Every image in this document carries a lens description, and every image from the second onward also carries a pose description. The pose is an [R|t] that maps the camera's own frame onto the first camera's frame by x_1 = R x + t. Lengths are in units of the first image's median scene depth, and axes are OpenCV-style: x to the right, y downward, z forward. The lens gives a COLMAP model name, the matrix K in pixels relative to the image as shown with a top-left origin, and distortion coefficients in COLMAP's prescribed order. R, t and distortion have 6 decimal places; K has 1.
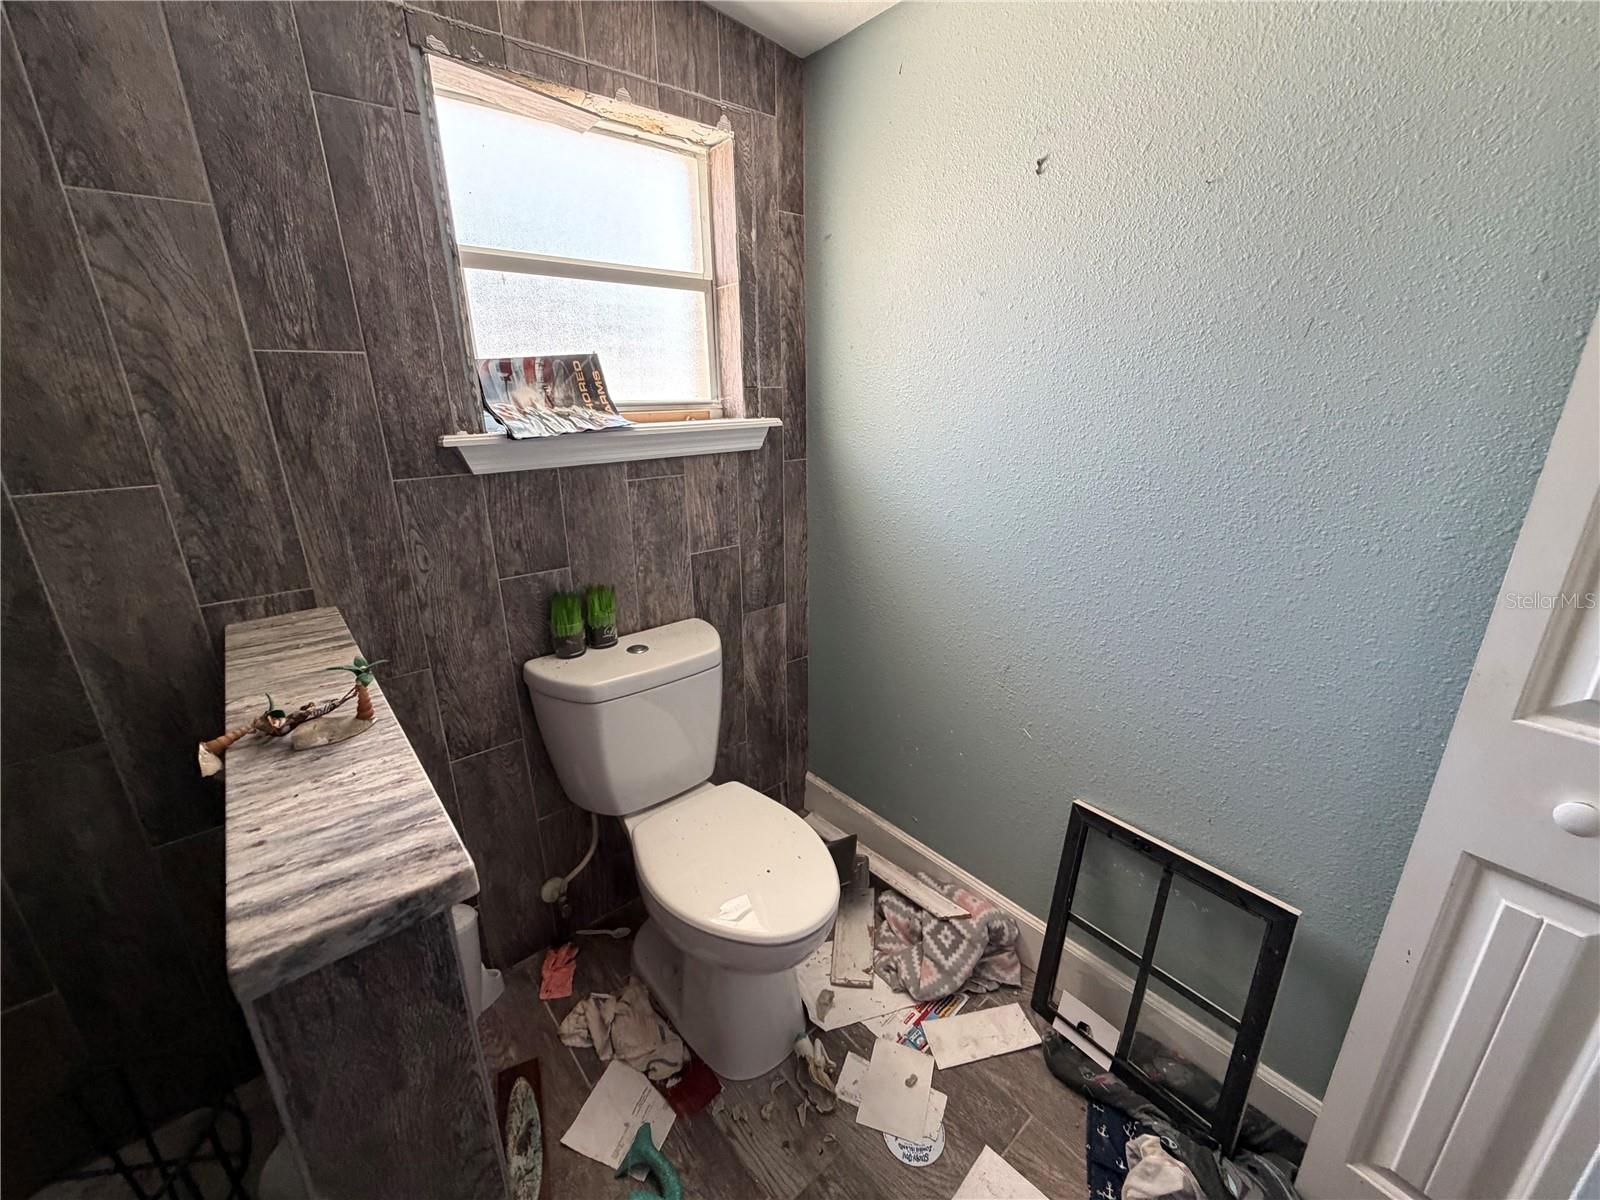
lens RADIAL K [[637.0, 0, 798.0], [0, 637.0, 599.2], [0, 0, 1]] dist [-0.000677, -0.000253]
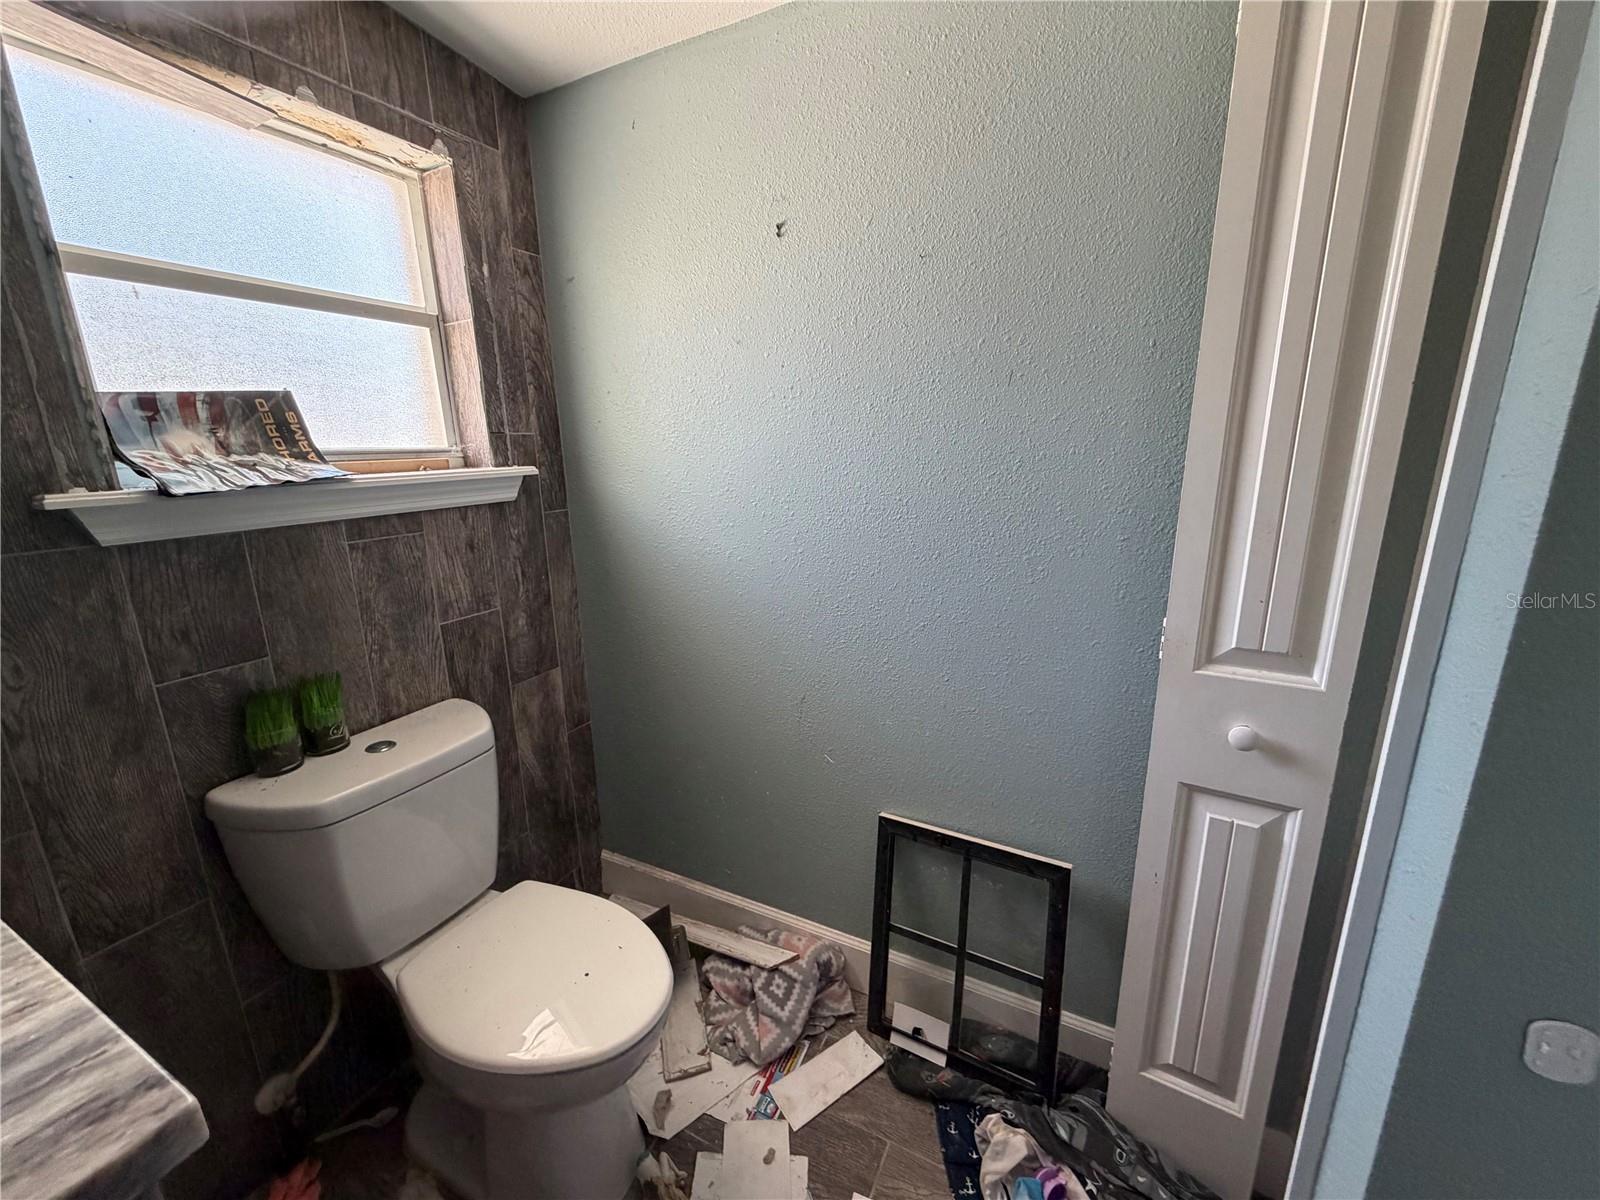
lens RADIAL K [[637.0, 0, 801.2], [0, 637.0, 598.6], [0, 0, 1]] dist [-0.000677, -0.000253]
pose [[0.922646, -0.098578, 0.372836, -0.046816], [0.128514, 0.990111, -0.056245, 0.006905], [-0.363605, 0.099809, 0.926191, 0.040050]]
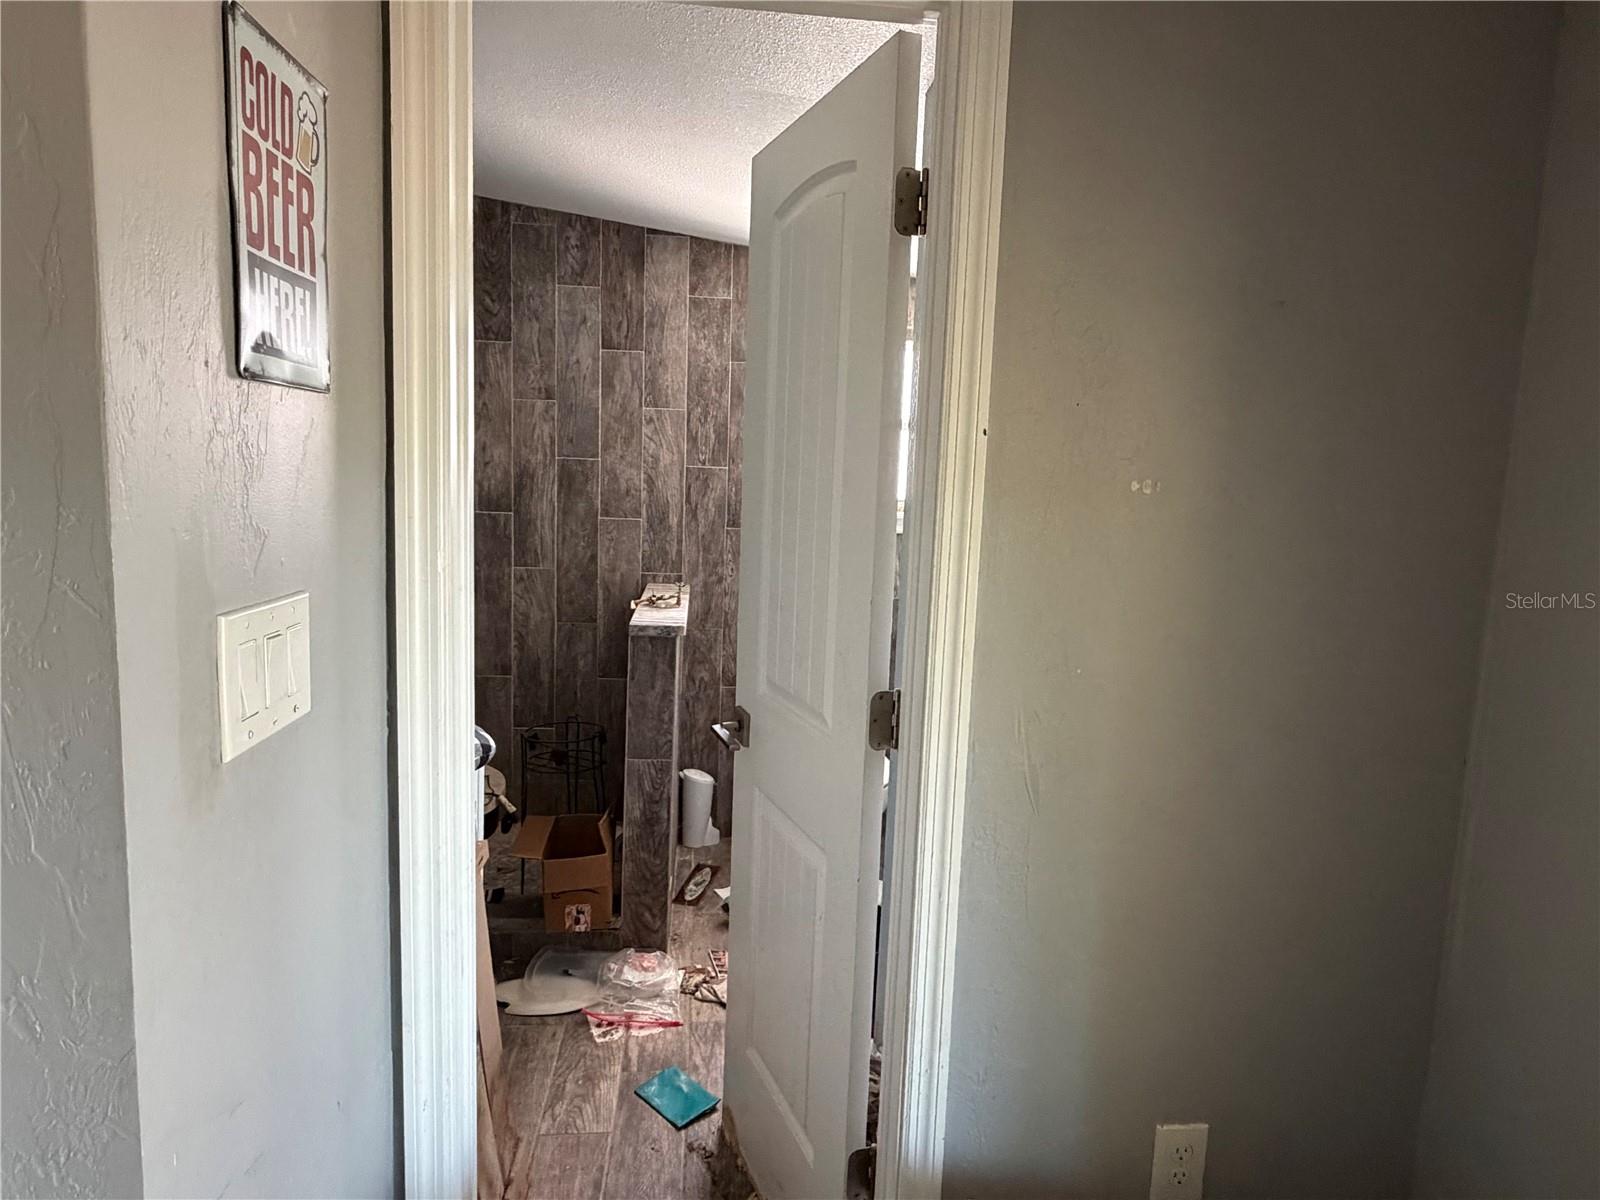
lens RADIAL K [[954.7, 0, 797.3], [0, 954.7, 590.8], [0, 0, 1]] dist [-0.006757, 0.000019]
pose [[0.817872, 0.114147, -0.563964, 1.049978], [-0.224005, 0.965967, -0.129344, 0.284836], [0.530006, 0.232117, 0.815607, -1.067132]]
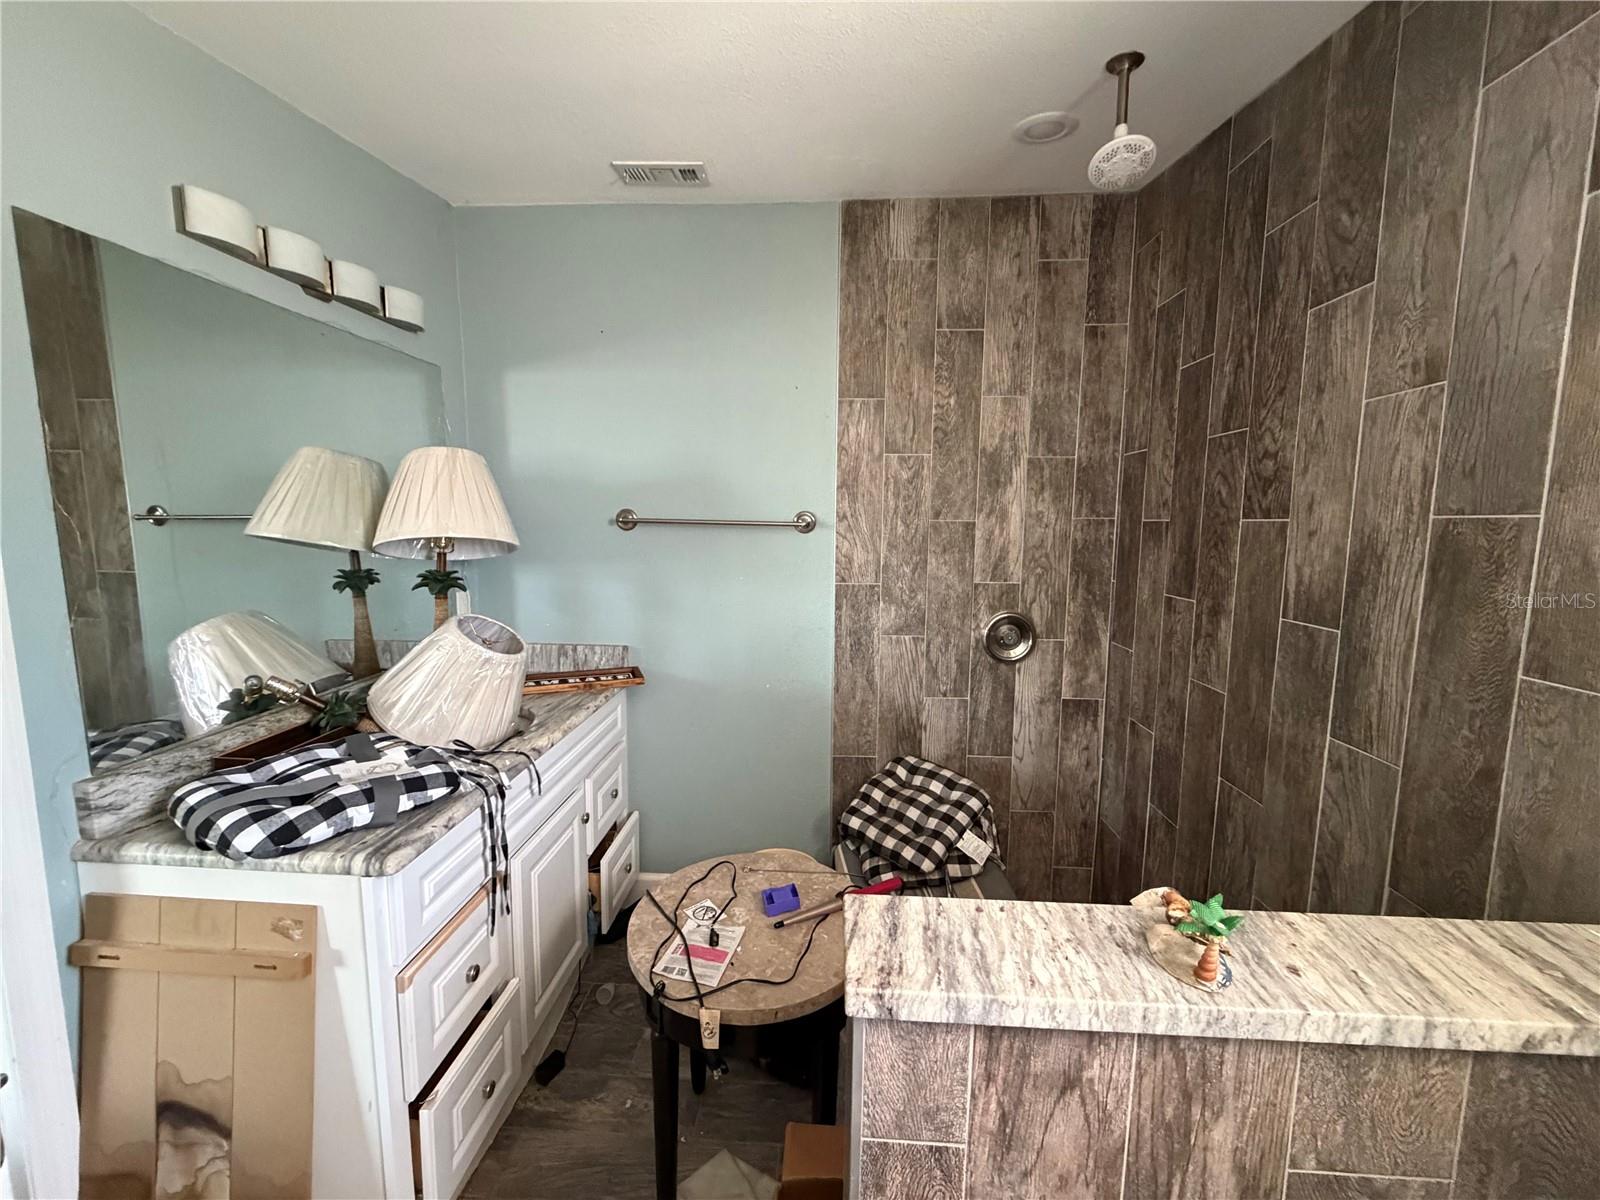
lens RADIAL K [[637.0, 0, 800.1], [0, 637.0, 597.2], [0, 0, 1]] dist [-0.000677, -0.000253]
pose [[-0.678401, 0.086737, -0.729554, 0.110623], [-0.237125, 0.914014, 0.329166, -0.205336], [0.695373, 0.396302, -0.599500, 0.484764]]
